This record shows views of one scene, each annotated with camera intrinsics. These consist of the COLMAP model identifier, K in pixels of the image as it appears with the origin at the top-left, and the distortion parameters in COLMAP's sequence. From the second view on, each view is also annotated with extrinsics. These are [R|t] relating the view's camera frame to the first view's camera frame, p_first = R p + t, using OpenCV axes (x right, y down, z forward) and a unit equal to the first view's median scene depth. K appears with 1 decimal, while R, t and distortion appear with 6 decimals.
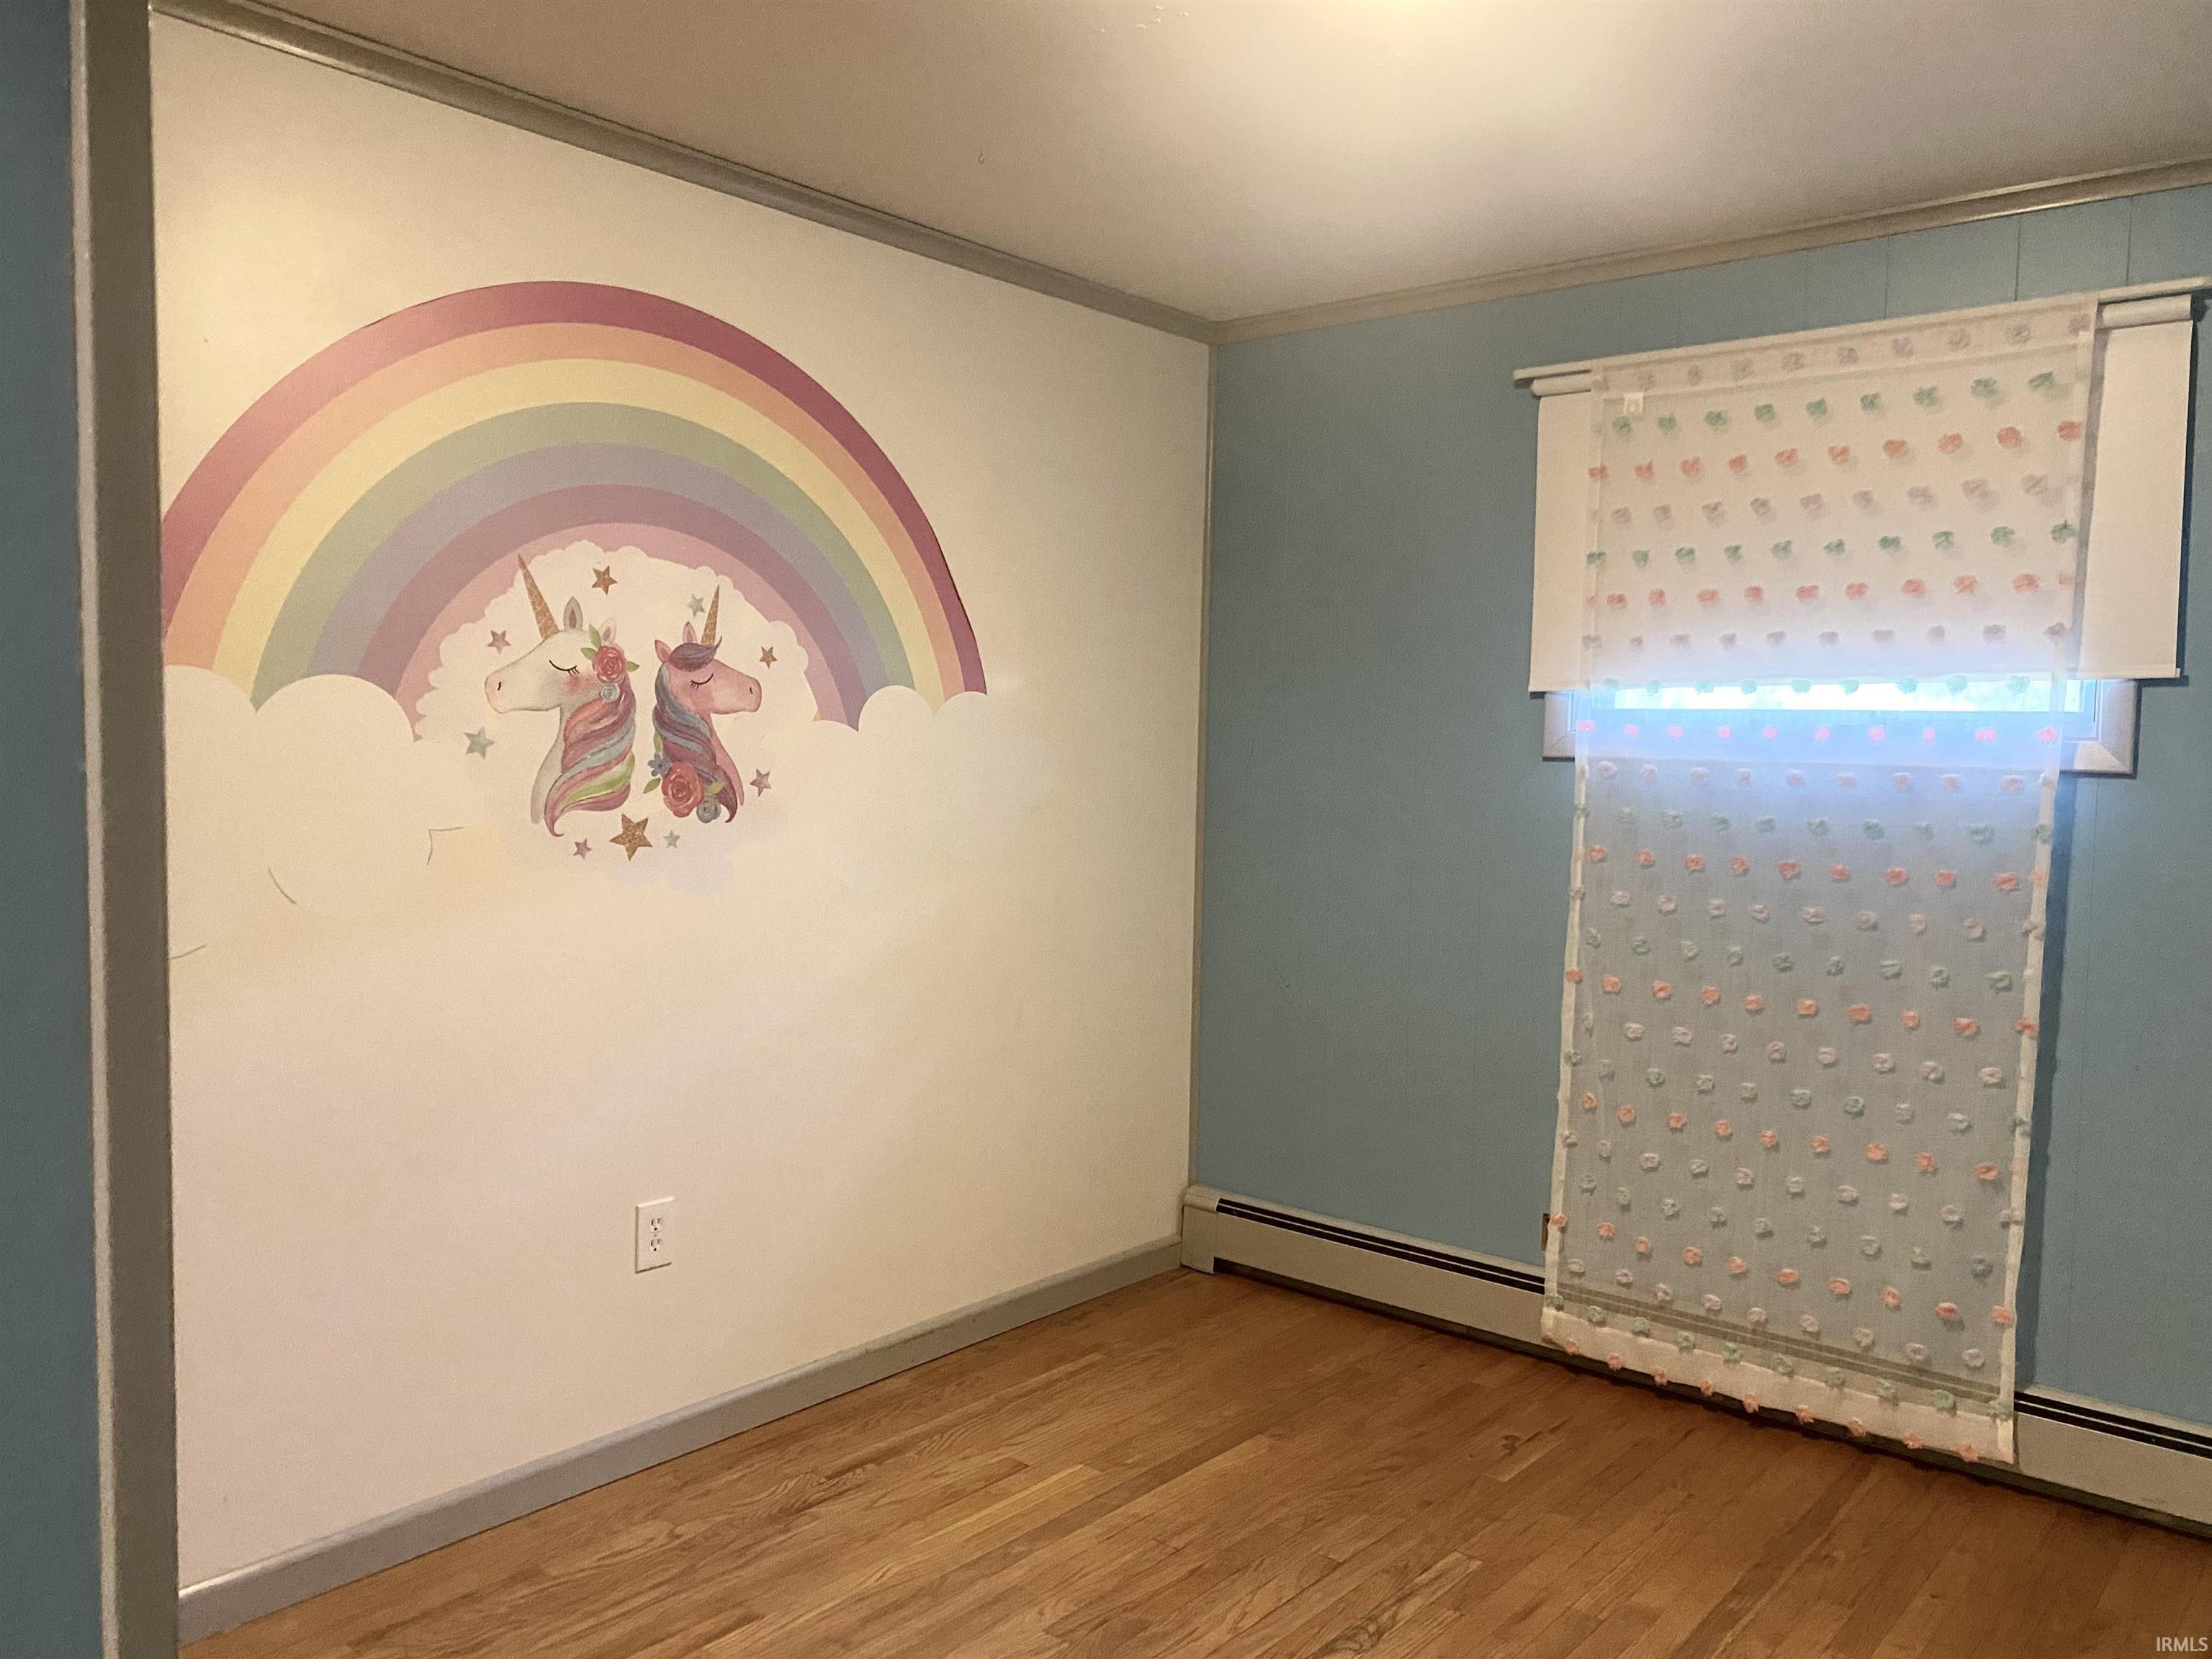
lens RADIAL K [[1689.1, 0, 1111.7], [0, 1689.1, 829.4], [0, 0, 1]] dist [0.043208, -0.055906]
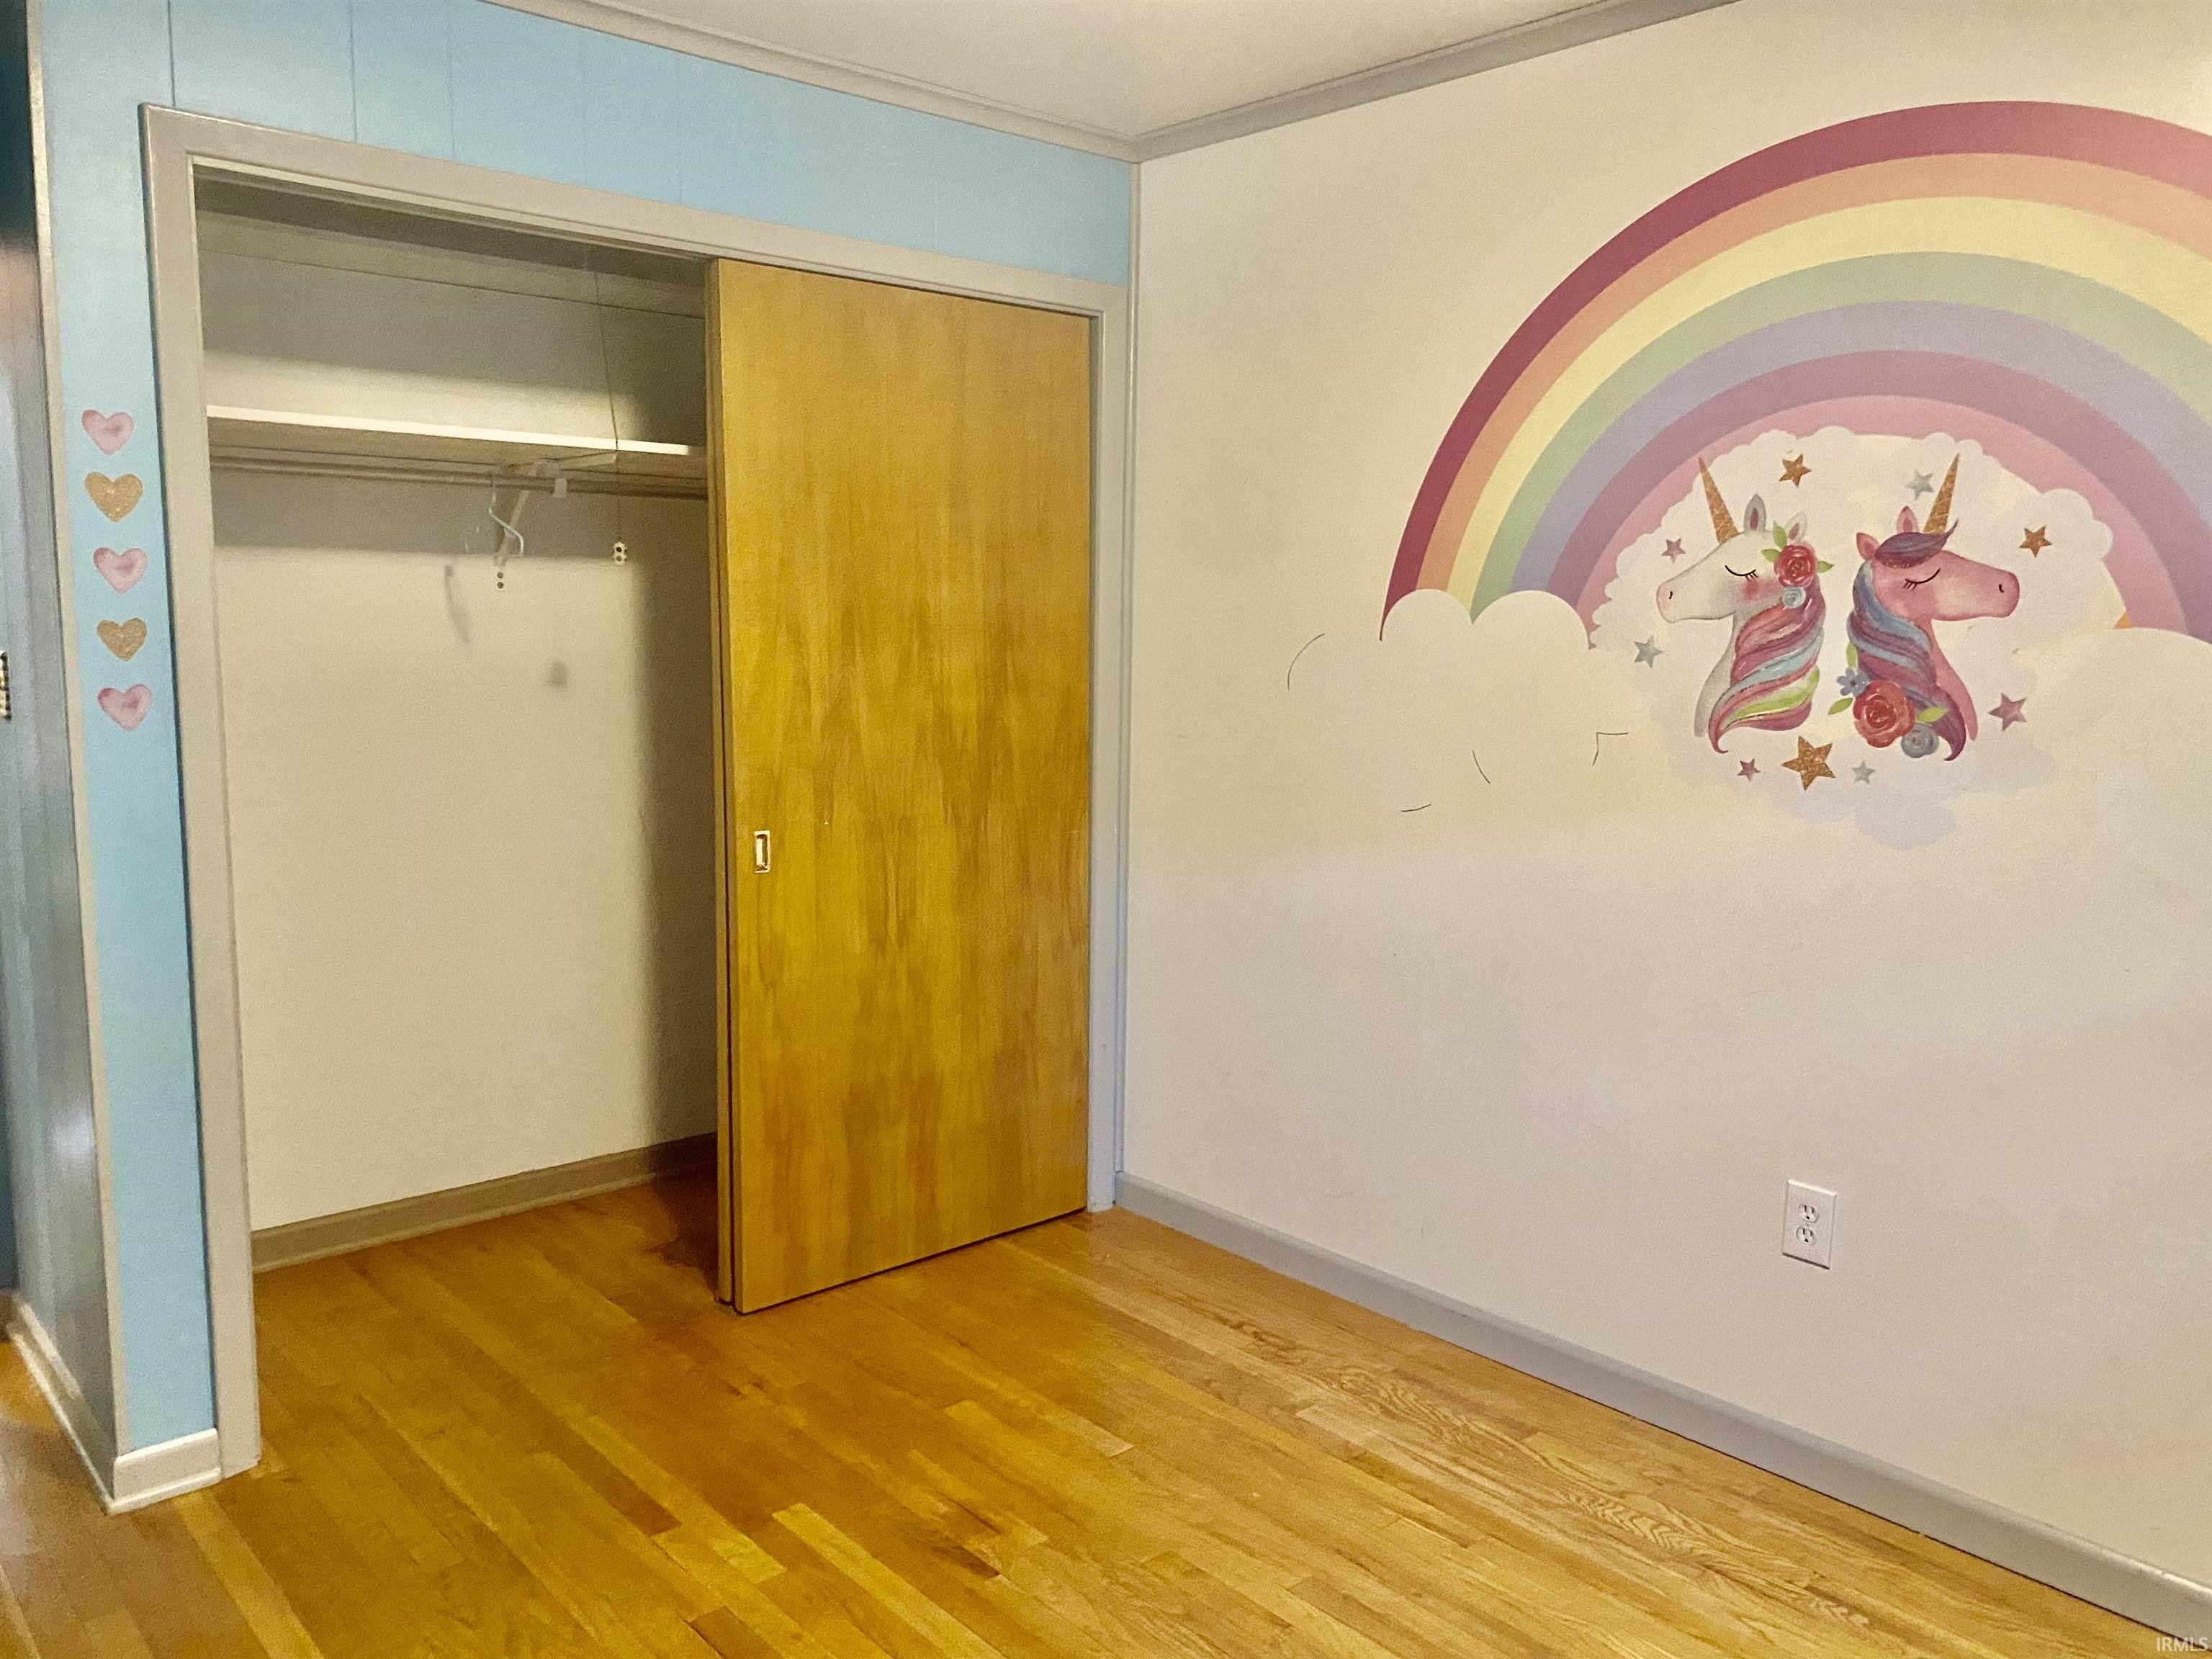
lens RADIAL K [[1689.1, 0, 1112.9], [0, 1689.1, 827.4], [0, 0, 1]] dist [0.043208, -0.055906]
pose [[-0.146877, 0.103069, -0.983770, 0.642710], [-0.075354, 0.990500, 0.115024, -0.037005], [0.986280, 0.091026, -0.137715, 0.780033]]
